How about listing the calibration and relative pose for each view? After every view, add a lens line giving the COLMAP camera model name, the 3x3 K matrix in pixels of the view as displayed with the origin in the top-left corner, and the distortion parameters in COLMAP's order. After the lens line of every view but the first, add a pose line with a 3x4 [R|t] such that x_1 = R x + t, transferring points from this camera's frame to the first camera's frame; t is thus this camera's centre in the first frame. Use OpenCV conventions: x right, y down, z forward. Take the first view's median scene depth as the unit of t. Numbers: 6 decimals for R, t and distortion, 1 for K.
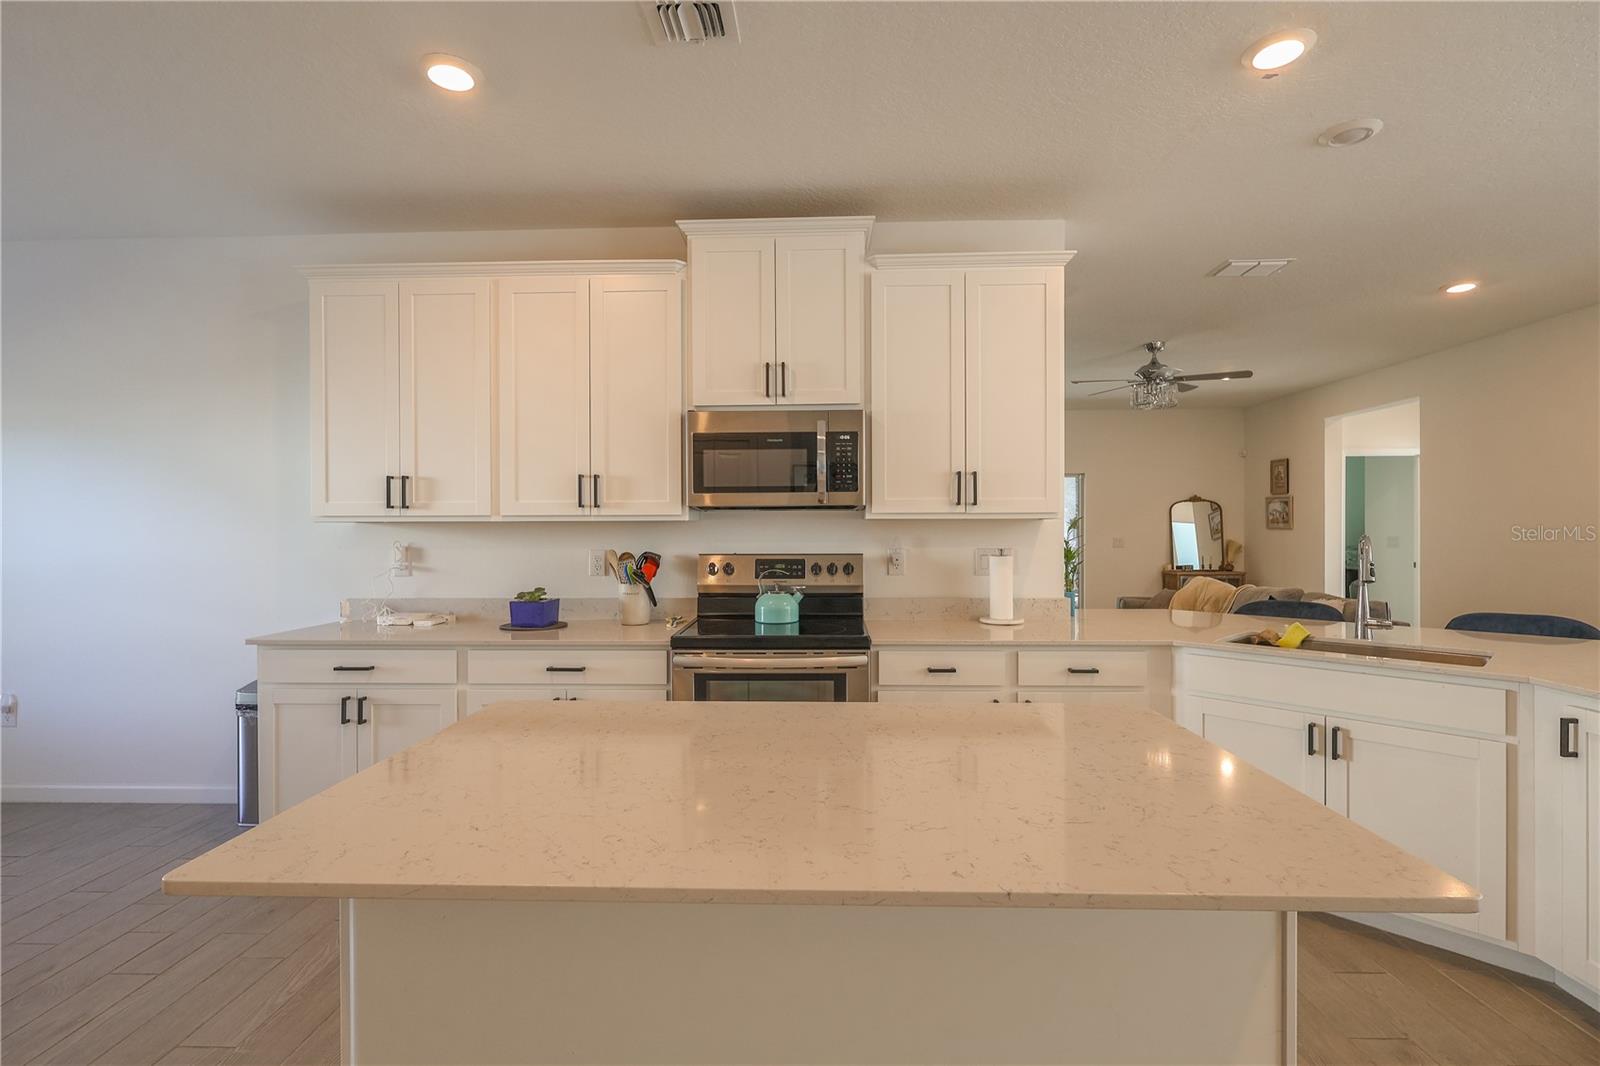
lens RADIAL K [[739.1, 0, 791.3], [0, 739.1, 532.5], [0, 0, 1]] dist [-0.002829, 0.000090]
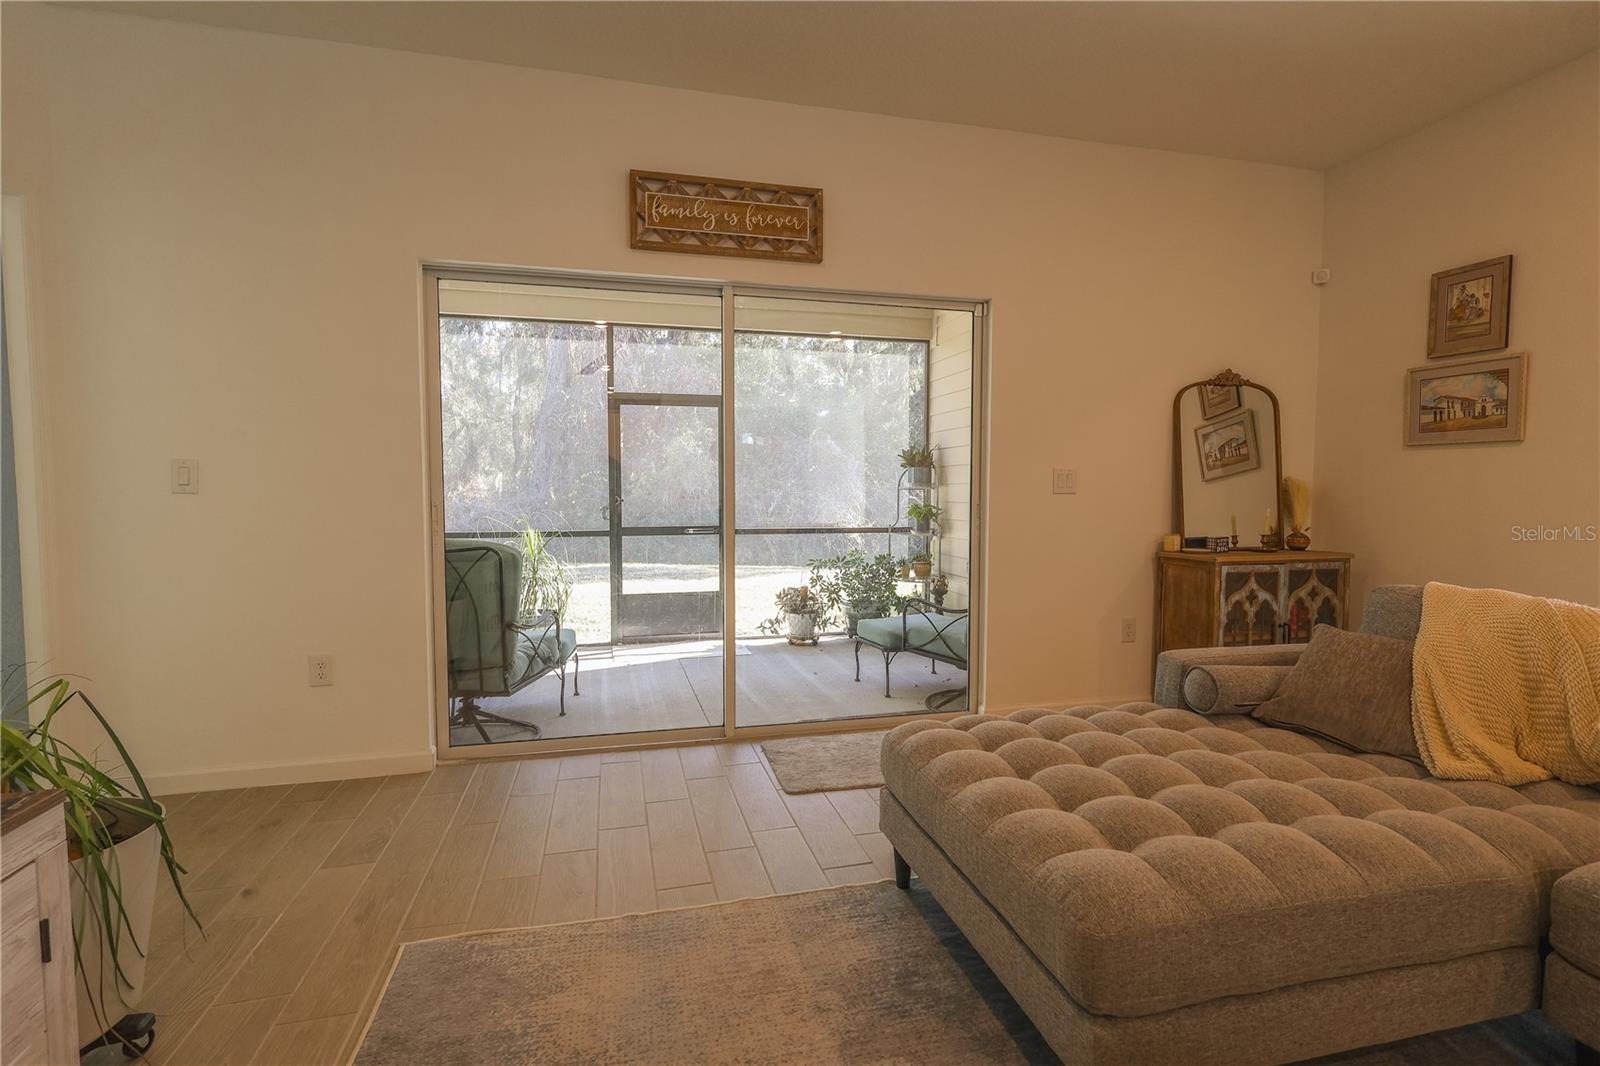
lens RADIAL K [[739.1, 0, 791.3], [0, 739.1, 532.5], [0, 0, 1]] dist [-0.002829, 0.000090]
pose [[0.960315, -0.007339, 0.278821, 0.479404], [-0.006046, 0.998871, 0.047118, 0.057368], [-0.278852, -0.046934, 0.959186, 1.643970]]
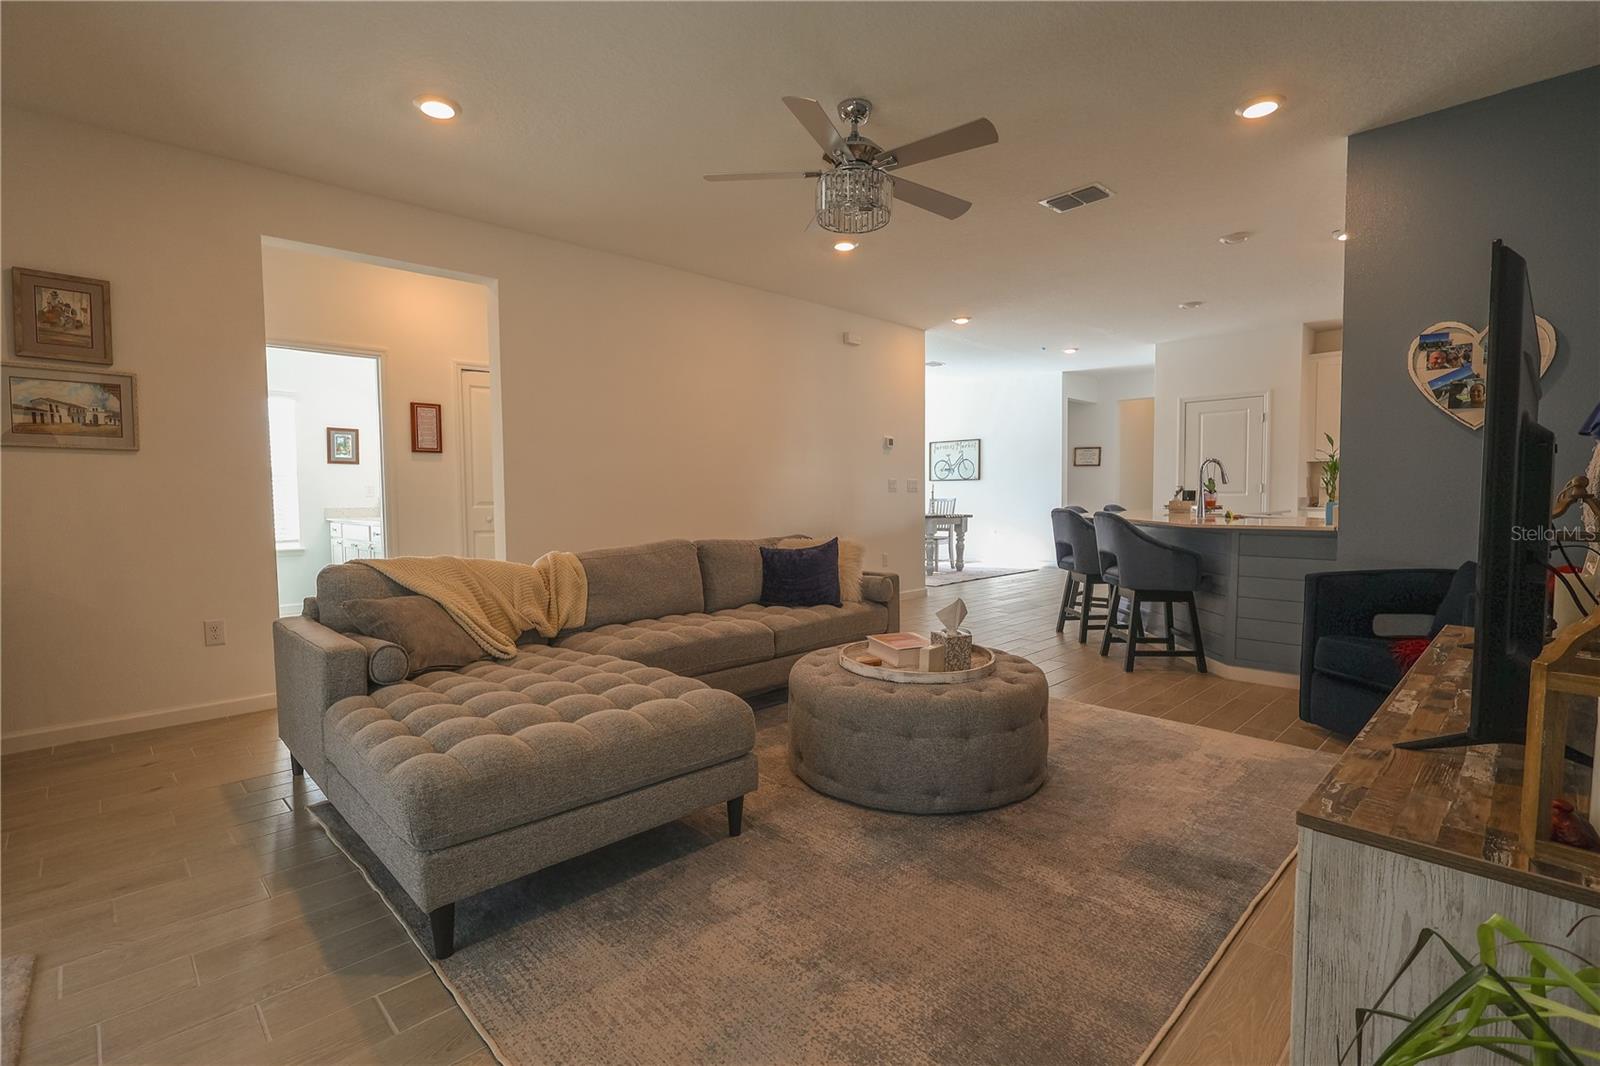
lens RADIAL K [[739.1, 0, 791.3], [0, 739.1, 532.5], [0, 0, 1]] dist [-0.002829, 0.000090]
pose [[-0.716466, -0.024006, 0.697208, 0.231229], [0.016077, 0.998574, 0.050903, 0.058776], [-0.697436, 0.047679, -0.715059, 2.313702]]
